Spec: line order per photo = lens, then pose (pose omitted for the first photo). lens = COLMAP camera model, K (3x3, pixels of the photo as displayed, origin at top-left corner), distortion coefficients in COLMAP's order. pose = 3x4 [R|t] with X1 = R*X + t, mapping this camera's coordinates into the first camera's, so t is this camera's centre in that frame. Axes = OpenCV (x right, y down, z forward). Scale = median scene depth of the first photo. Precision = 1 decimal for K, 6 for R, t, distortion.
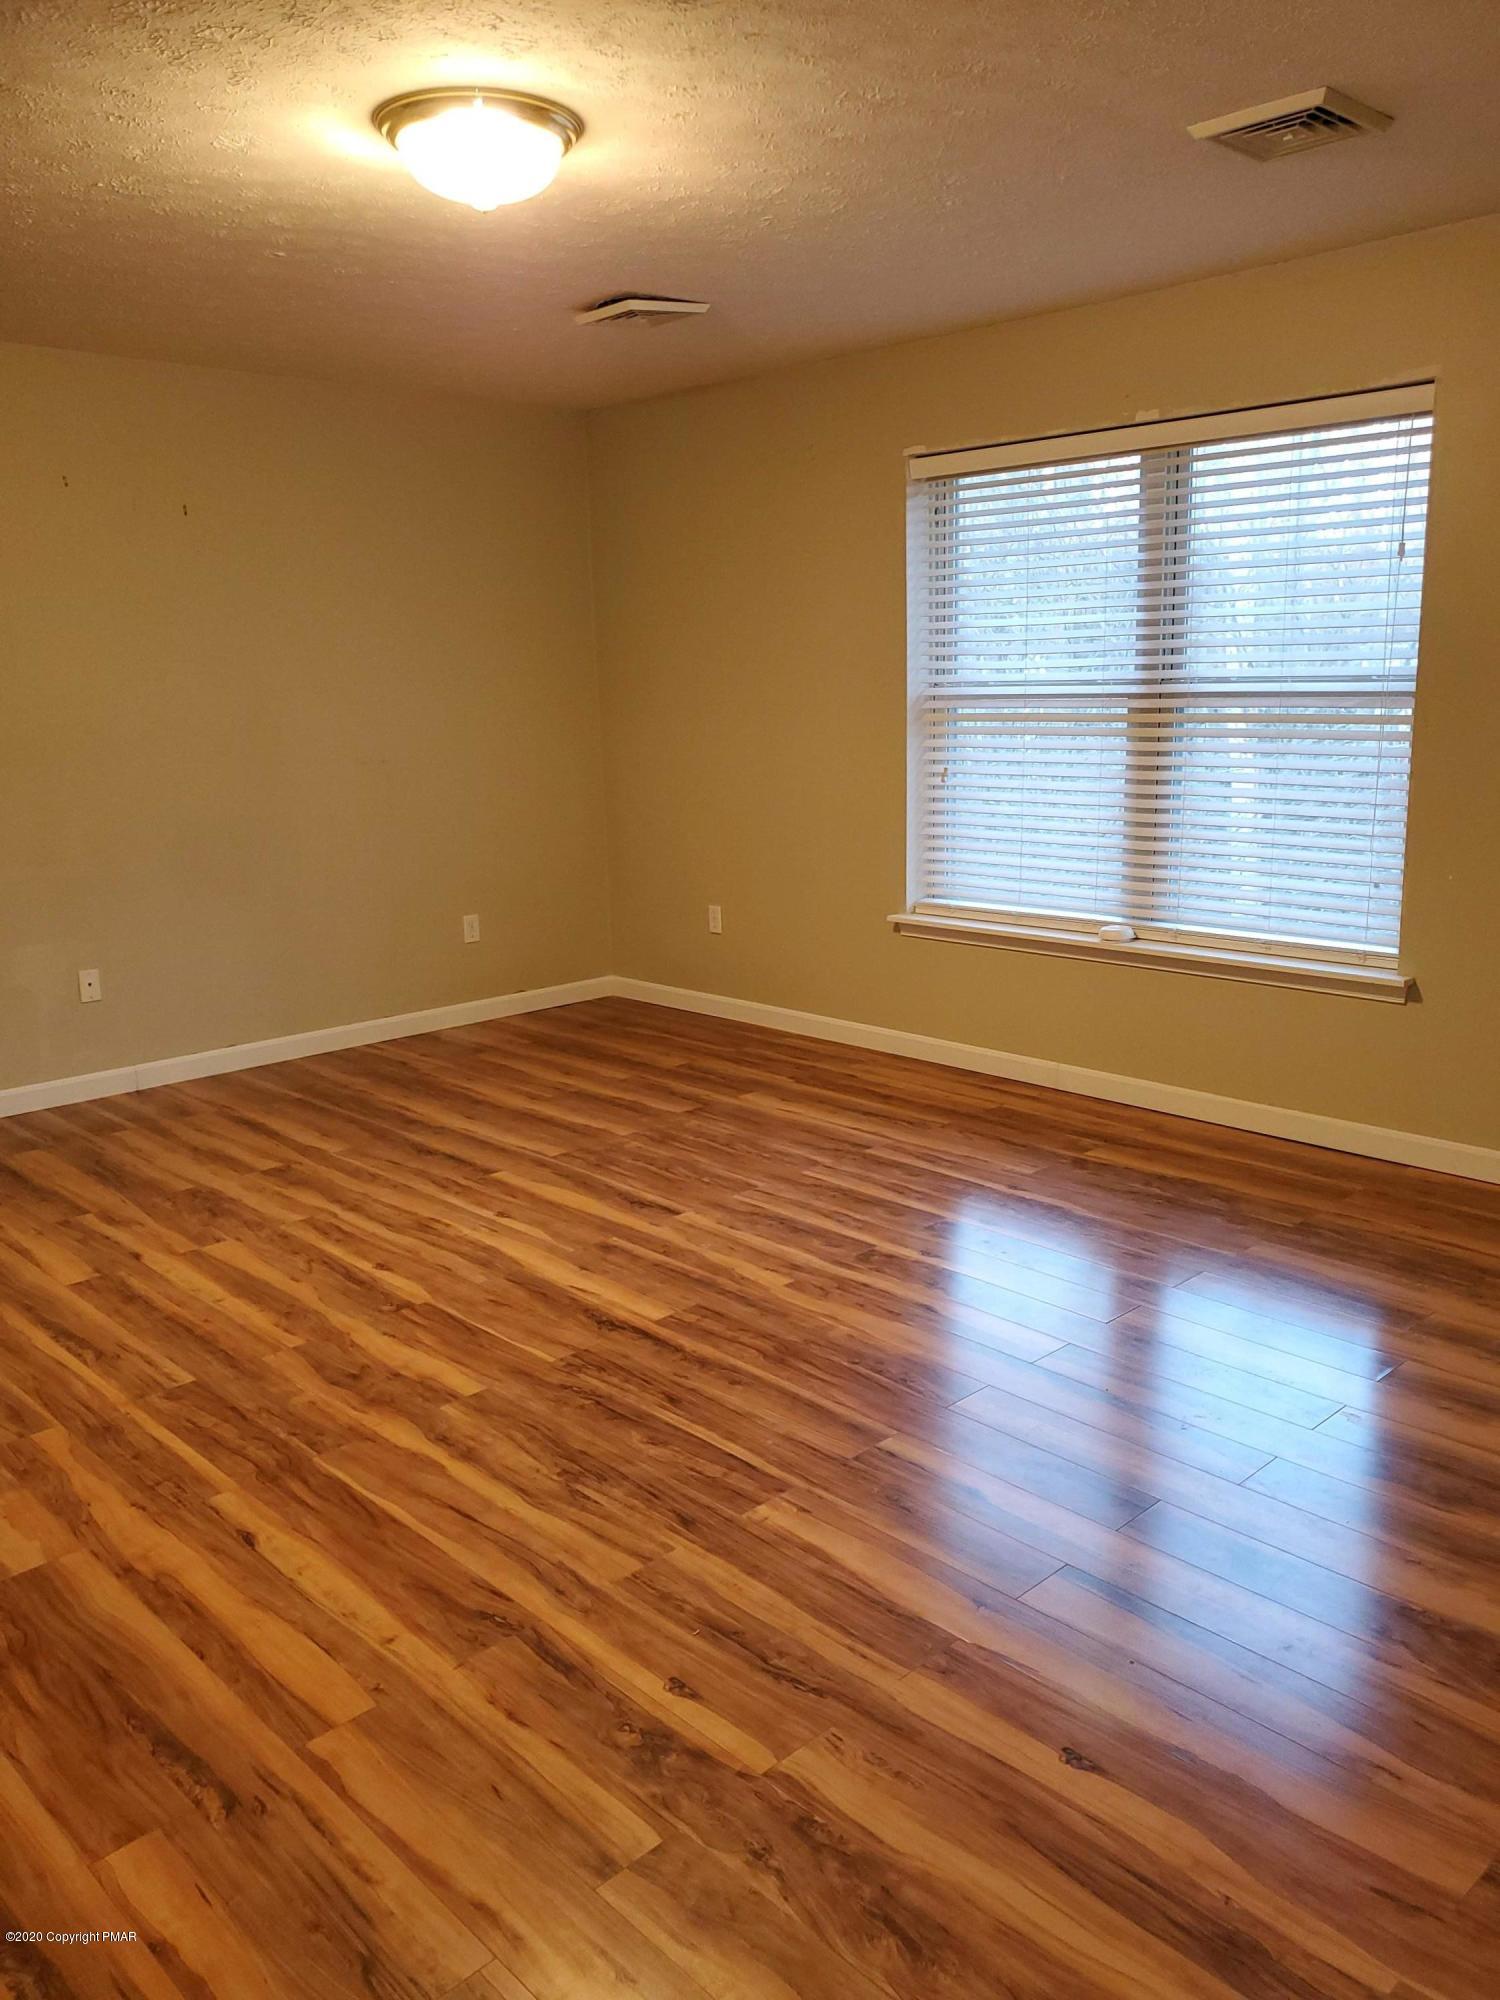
lens RADIAL K [[1525.3, 0, 750.0], [0, 1525.3, 1000.0], [0, 0, 1]] dist [-0.000916, -0.010140]
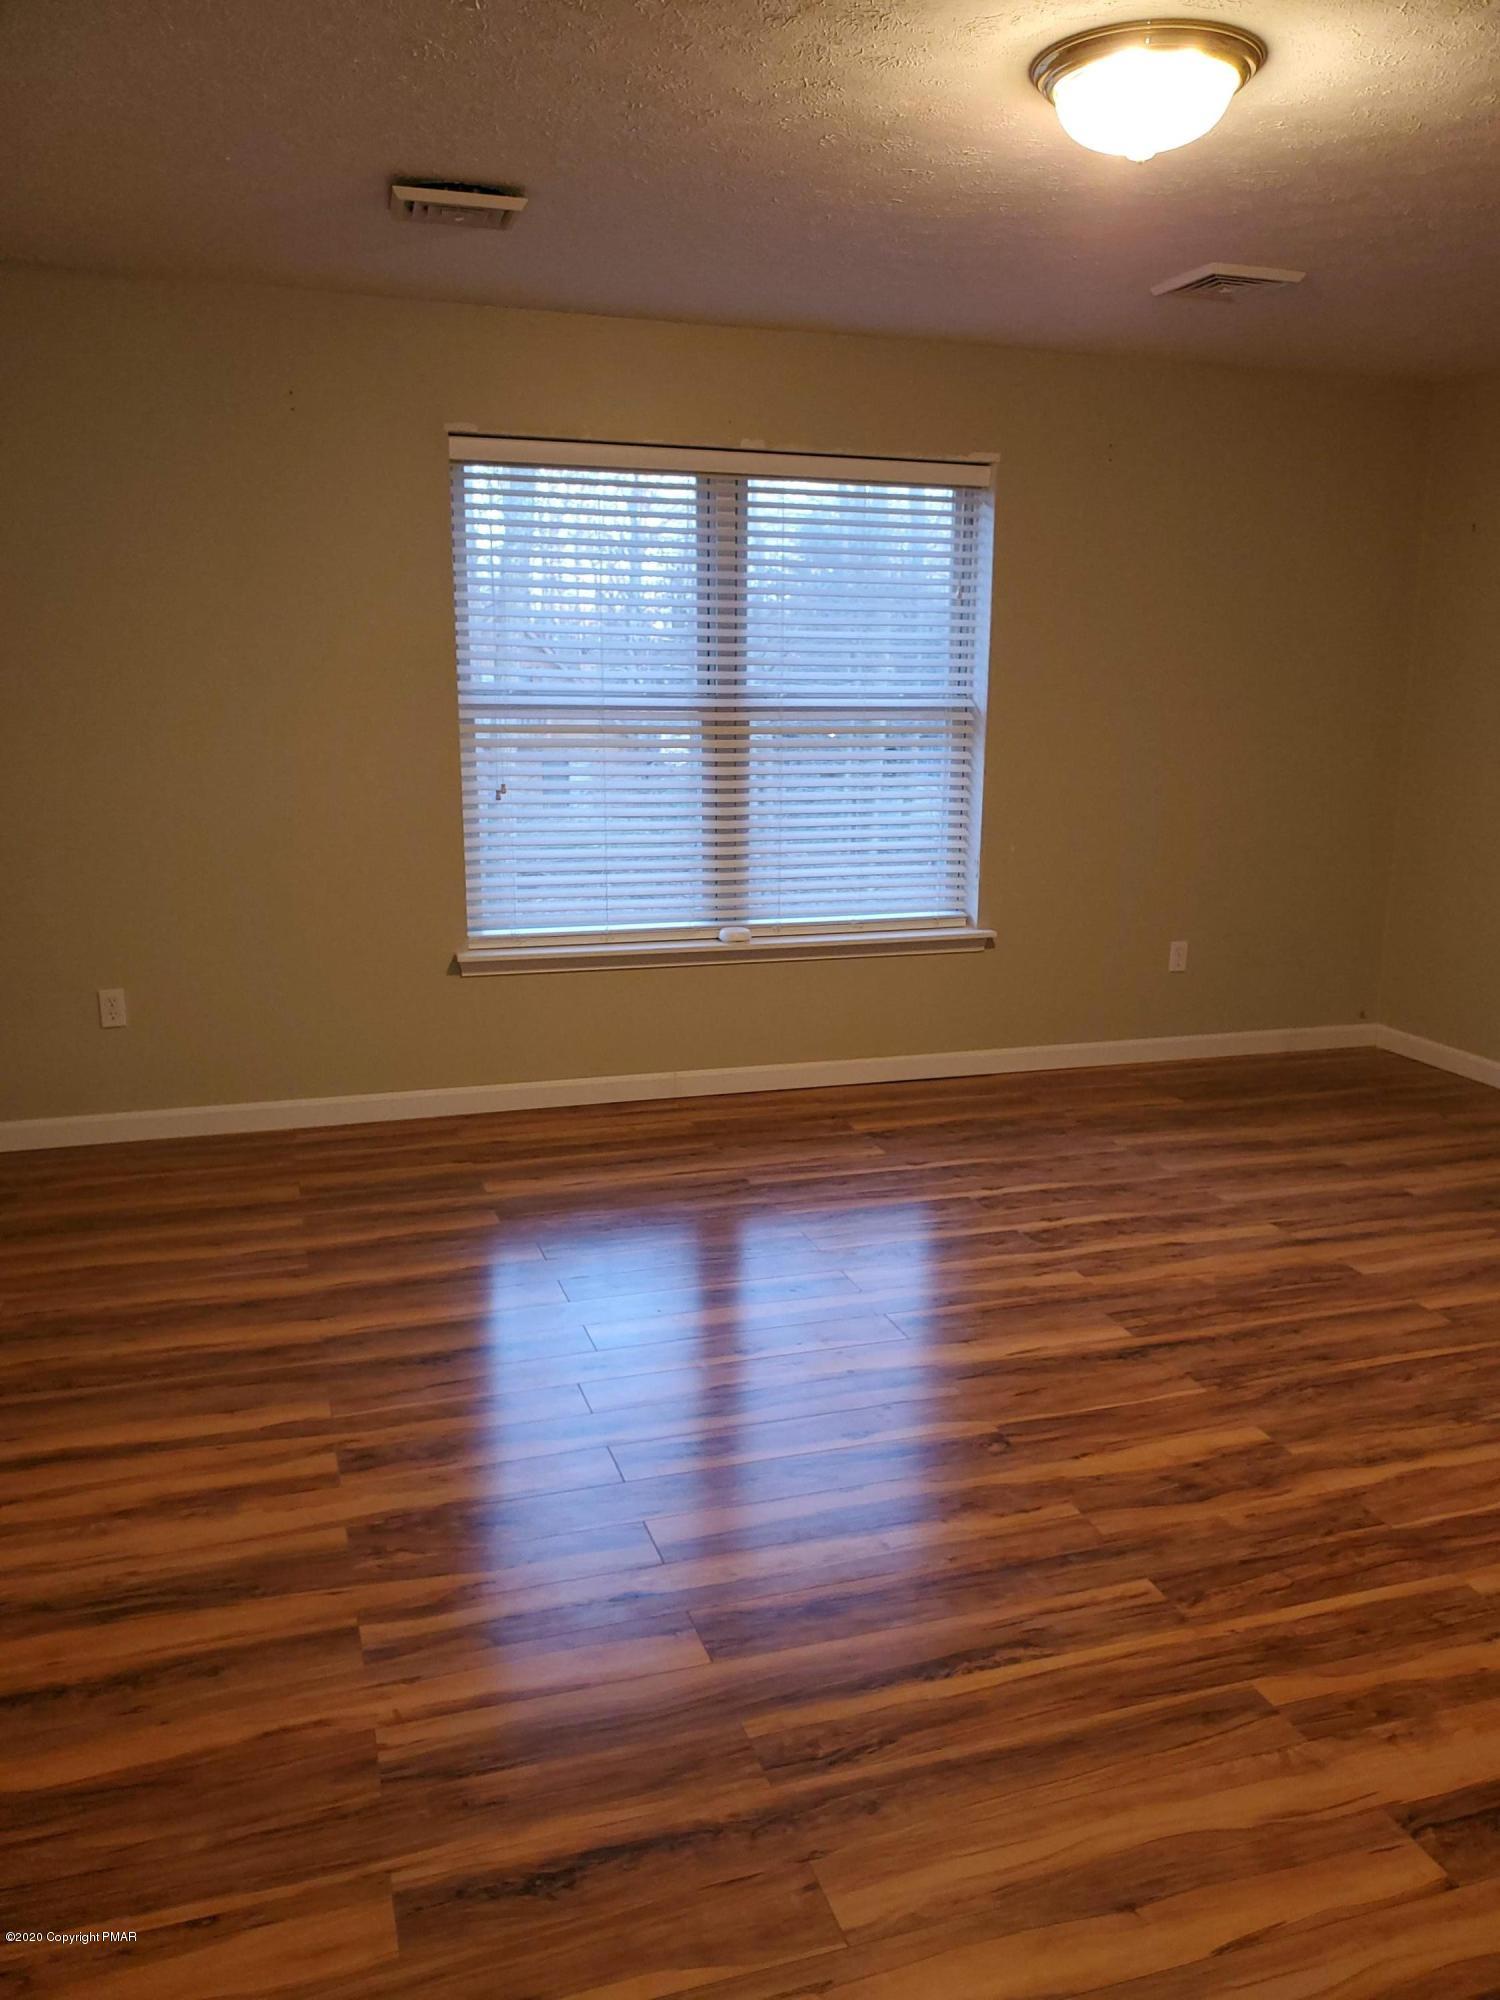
lens RADIAL K [[1545.5, 0, 750.6], [0, 1545.5, 1042.0], [0, 0, 1]] dist [-0.002447, 0.005941]
pose [[0.438920, -0.183553, 0.879578, -0.851172], [0.166728, 0.978549, 0.121007, -0.118577], [-0.882922, 0.093538, 0.460109, 0.606553]]
